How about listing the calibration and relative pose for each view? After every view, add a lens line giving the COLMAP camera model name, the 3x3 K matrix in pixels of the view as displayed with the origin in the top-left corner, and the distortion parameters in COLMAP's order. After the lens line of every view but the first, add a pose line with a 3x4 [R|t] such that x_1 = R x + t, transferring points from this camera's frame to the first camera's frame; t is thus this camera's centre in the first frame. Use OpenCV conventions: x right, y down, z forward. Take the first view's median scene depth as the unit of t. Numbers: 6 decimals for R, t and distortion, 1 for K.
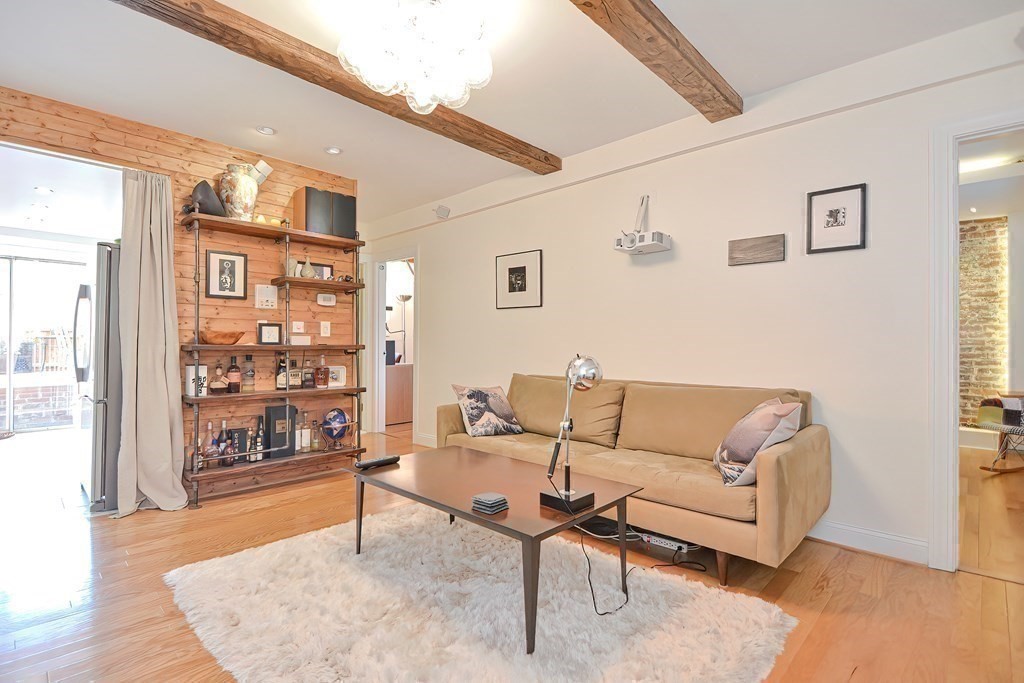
lens RADIAL K [[500.1, 0, 511.6], [0, 500.1, 340.3], [0, 0, 1]] dist [0.014624, -0.010496]
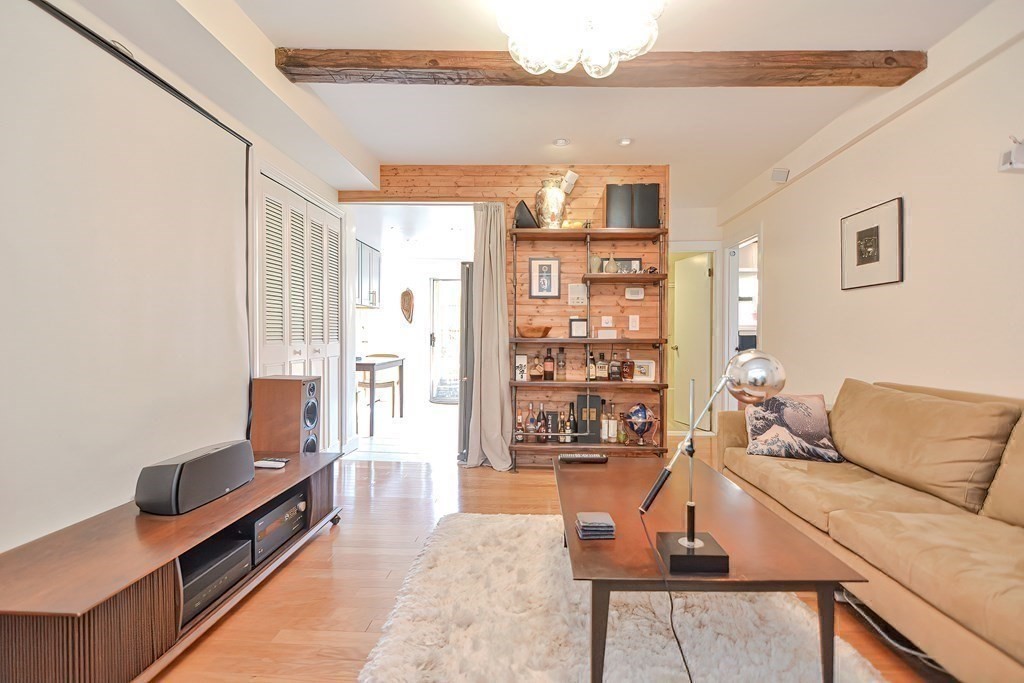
lens RADIAL K [[500.1, 0, 517.8], [0, 500.1, 342.5], [0, 0, 1]] dist [0.014624, -0.010496]
pose [[0.669222, 0.005564, -0.743042, 0.253443], [0.001225, 0.999962, 0.008590, 0.009050], [0.743062, -0.006659, 0.669190, 0.188136]]
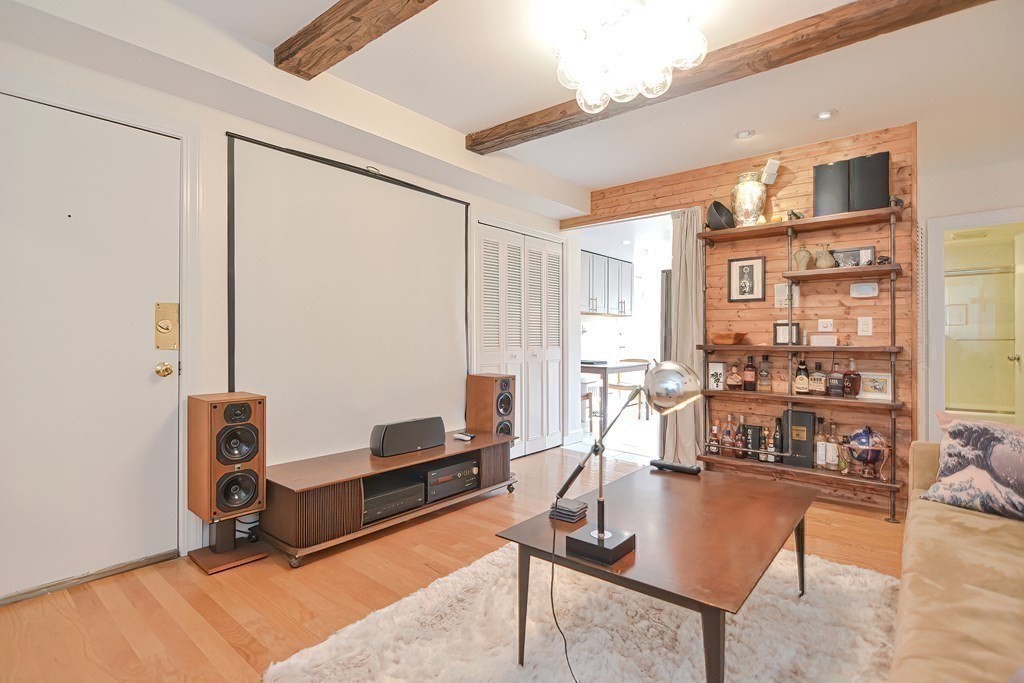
lens RADIAL K [[500.1, 0, 504.9], [0, 500.1, 338.1], [0, 0, 1]] dist [0.014624, -0.010496]
pose [[0.055471, -0.010015, -0.998410, 0.479502], [0.001648, 0.999949, -0.009939, 0.004098], [0.998459, -0.001094, 0.055485, 0.440169]]
